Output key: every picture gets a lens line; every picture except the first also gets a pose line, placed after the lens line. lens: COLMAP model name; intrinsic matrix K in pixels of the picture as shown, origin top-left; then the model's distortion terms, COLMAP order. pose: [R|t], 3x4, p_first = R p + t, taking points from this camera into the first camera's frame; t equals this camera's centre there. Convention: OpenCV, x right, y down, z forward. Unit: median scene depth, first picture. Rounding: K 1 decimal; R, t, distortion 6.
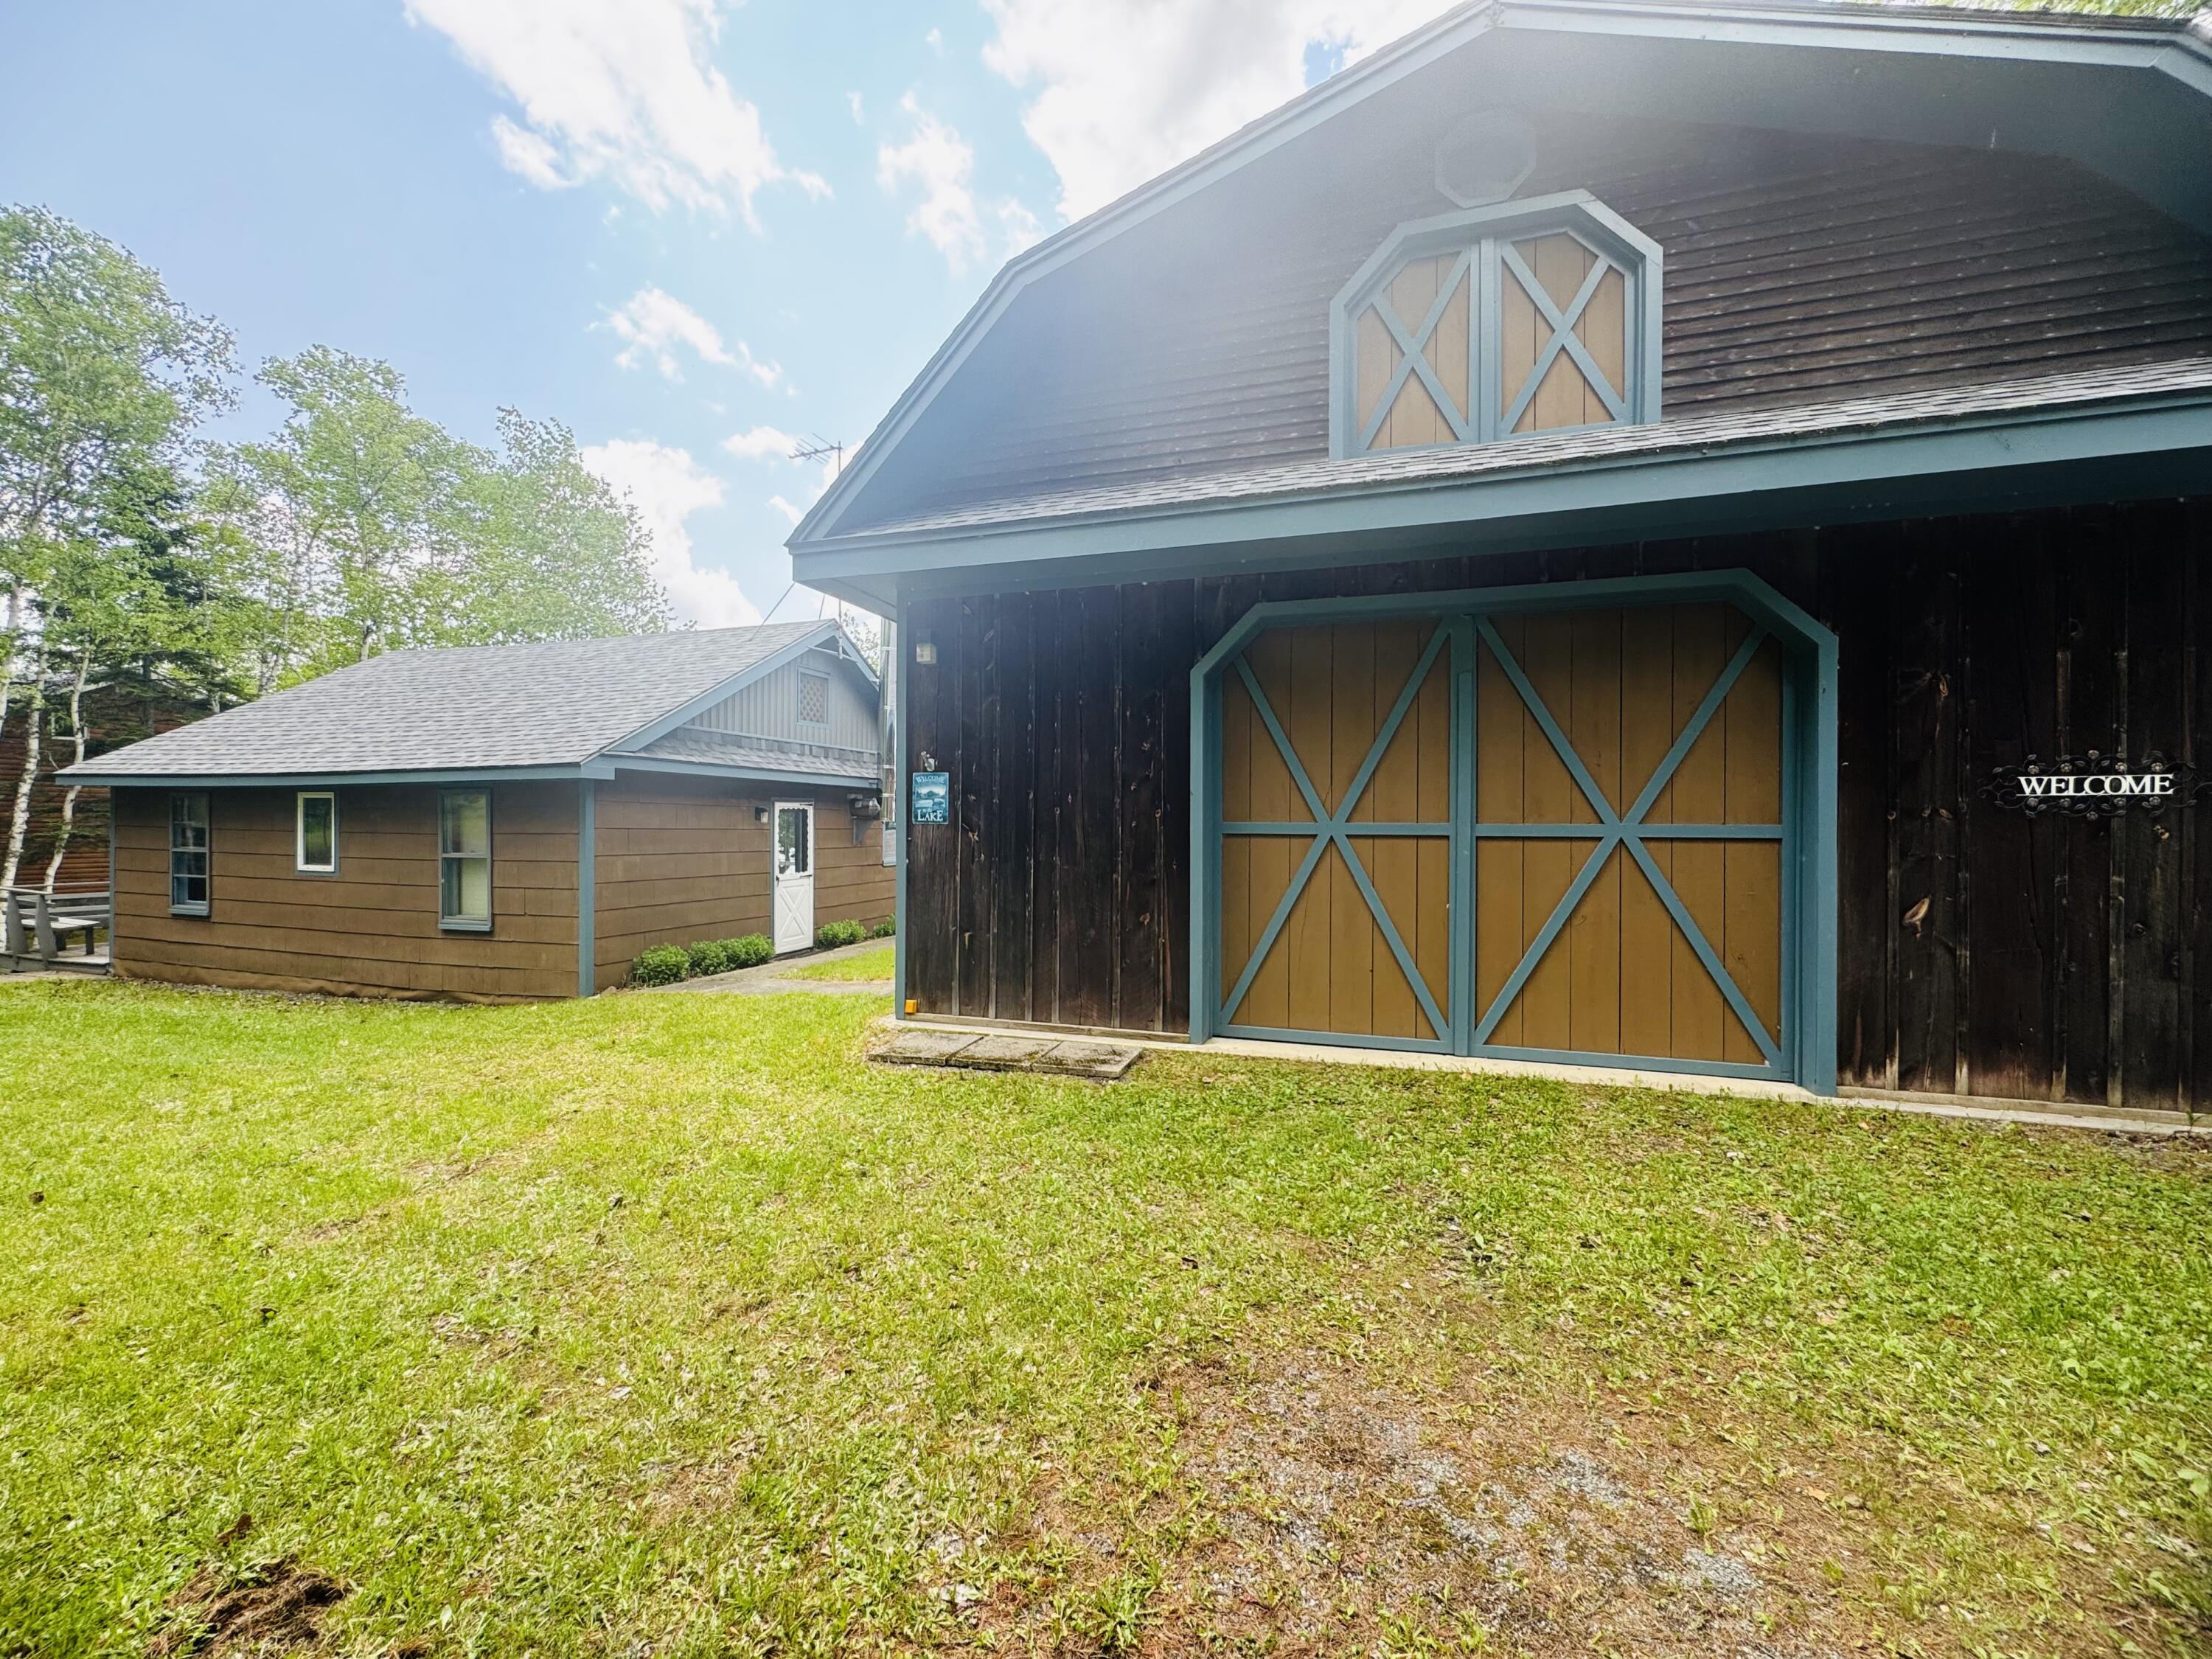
lens RADIAL K [[882.7, 0, 1105.7], [0, 882.7, 829.4], [0, 0, 1]] dist [-0.006421, 0.000809]
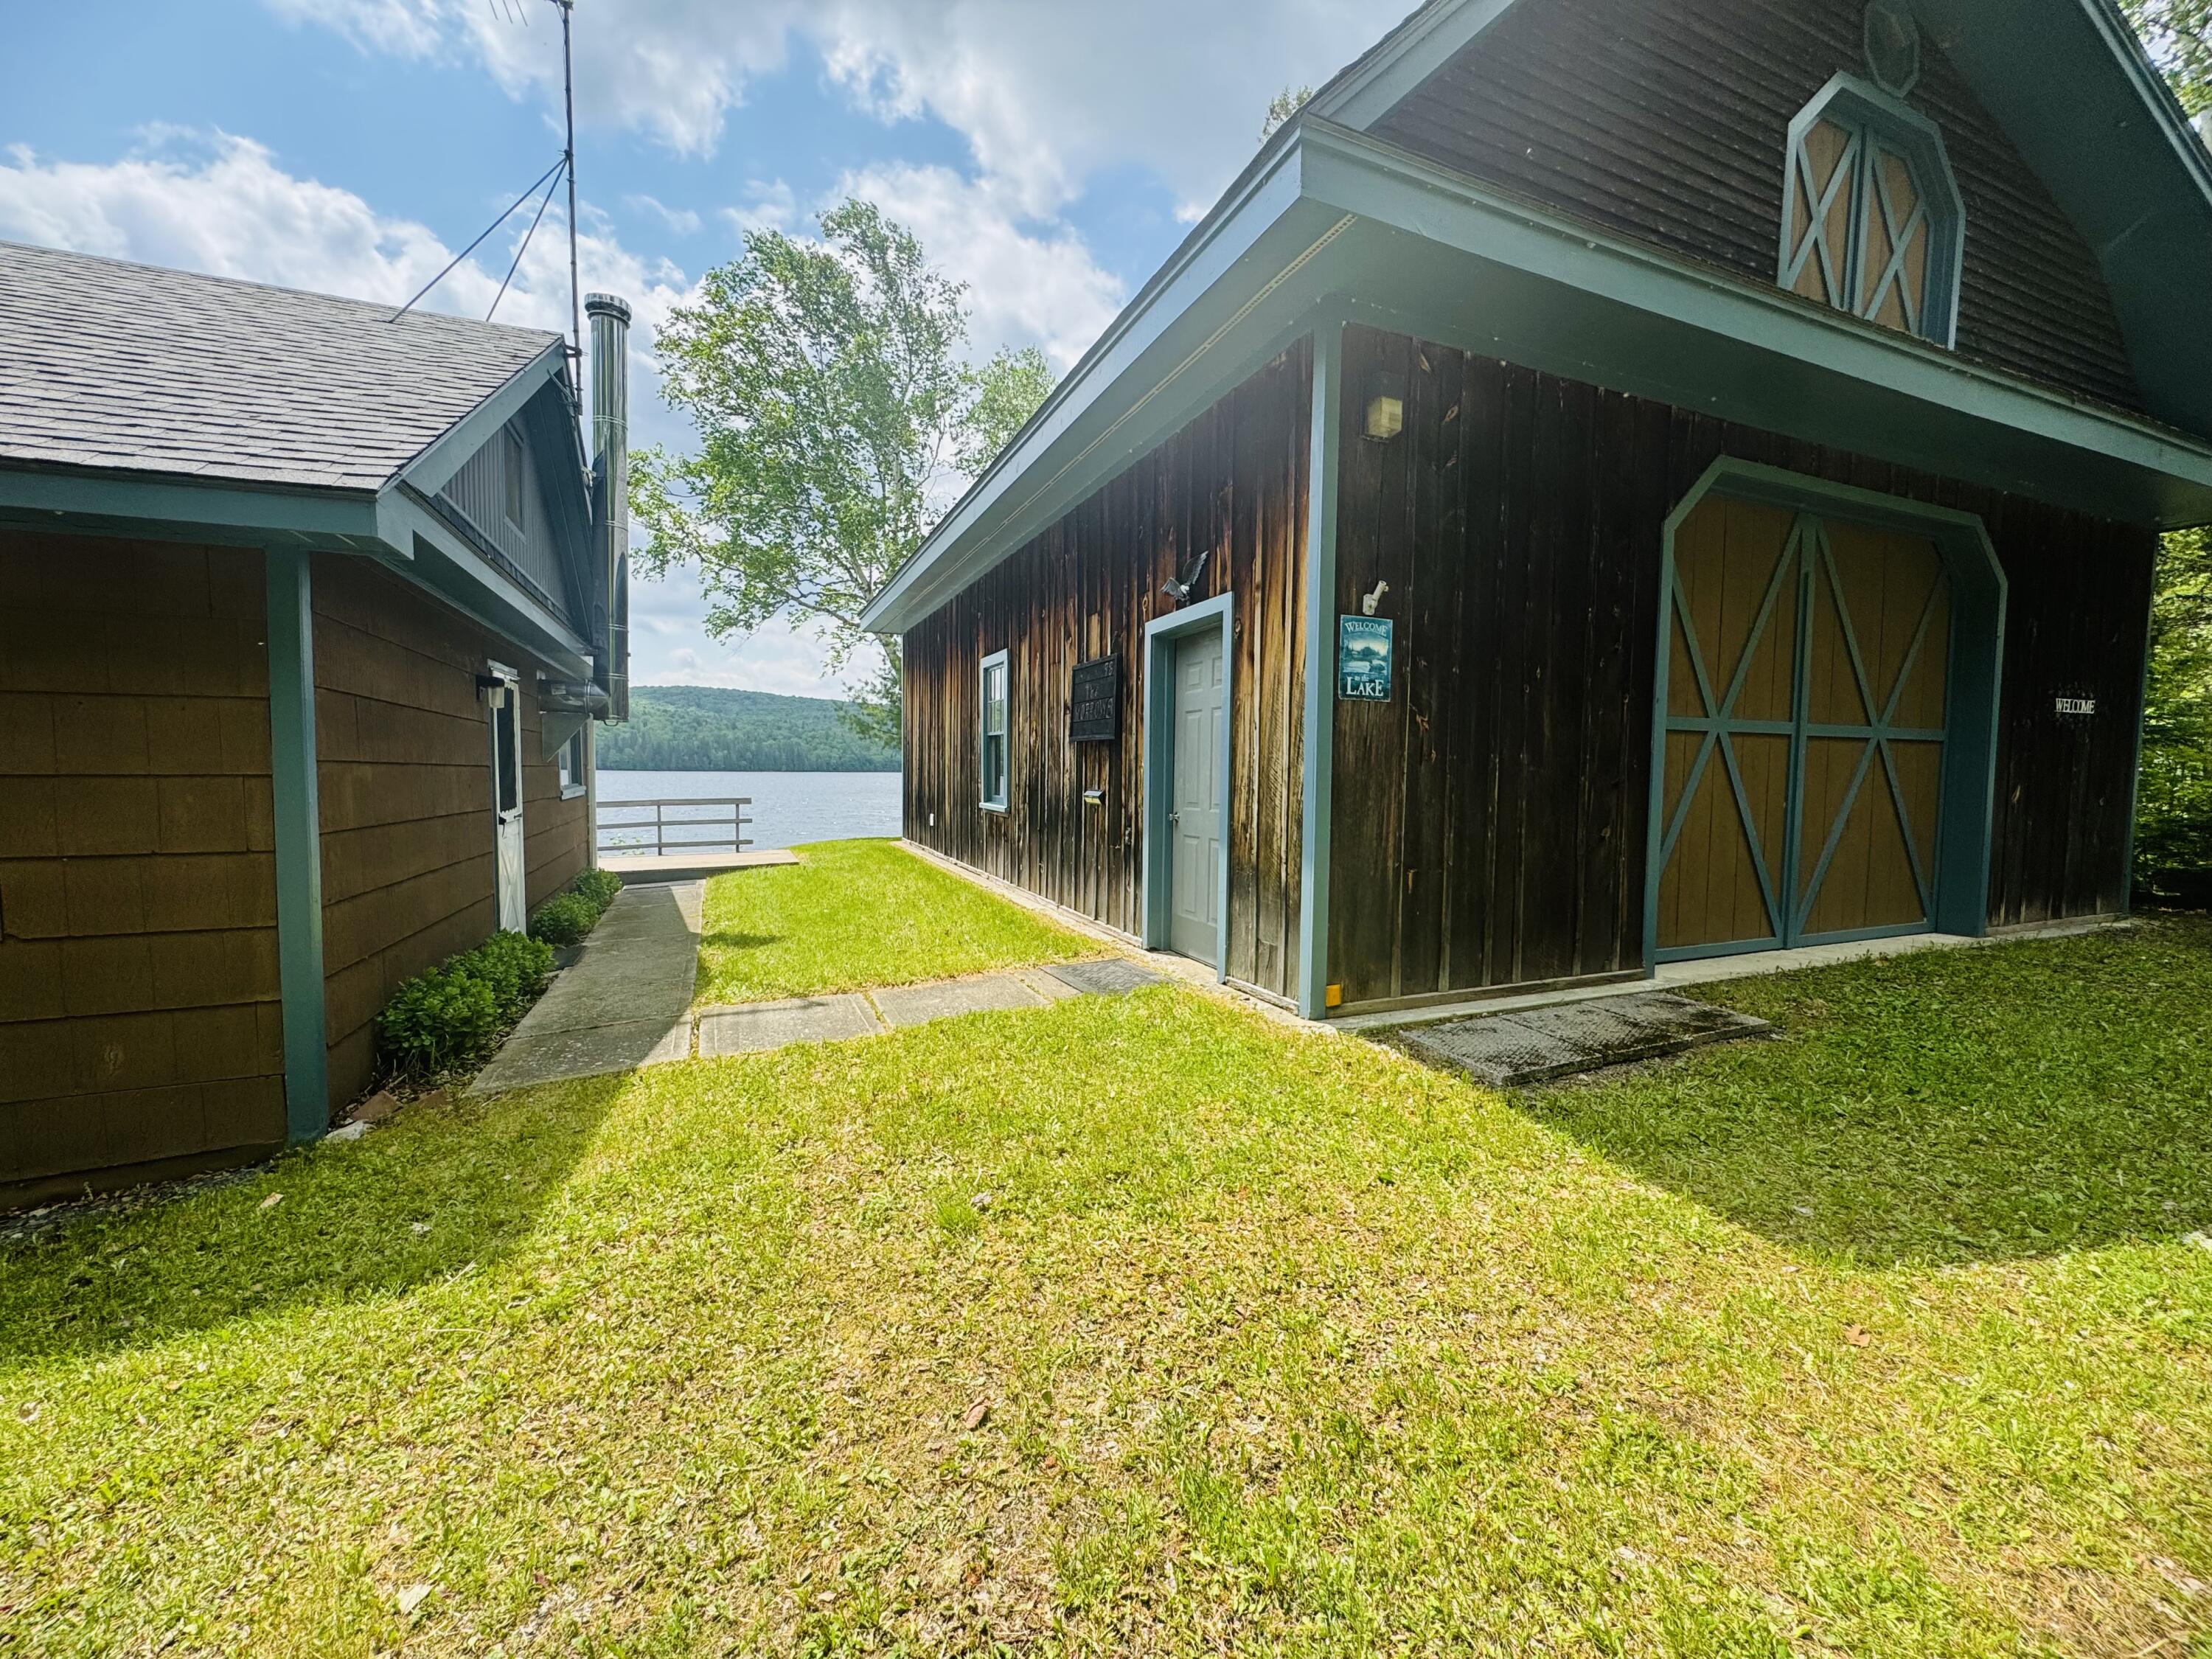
lens RADIAL K [[882.7, 0, 1105.1], [0, 882.7, 828.6], [0, 0, 1]] dist [-0.006421, 0.000809]
pose [[0.759195, -0.039427, 0.649668, -0.755518], [-0.002880, 0.997950, 0.063929, 0.045168], [-0.650857, -0.050406, 0.757525, 0.651199]]
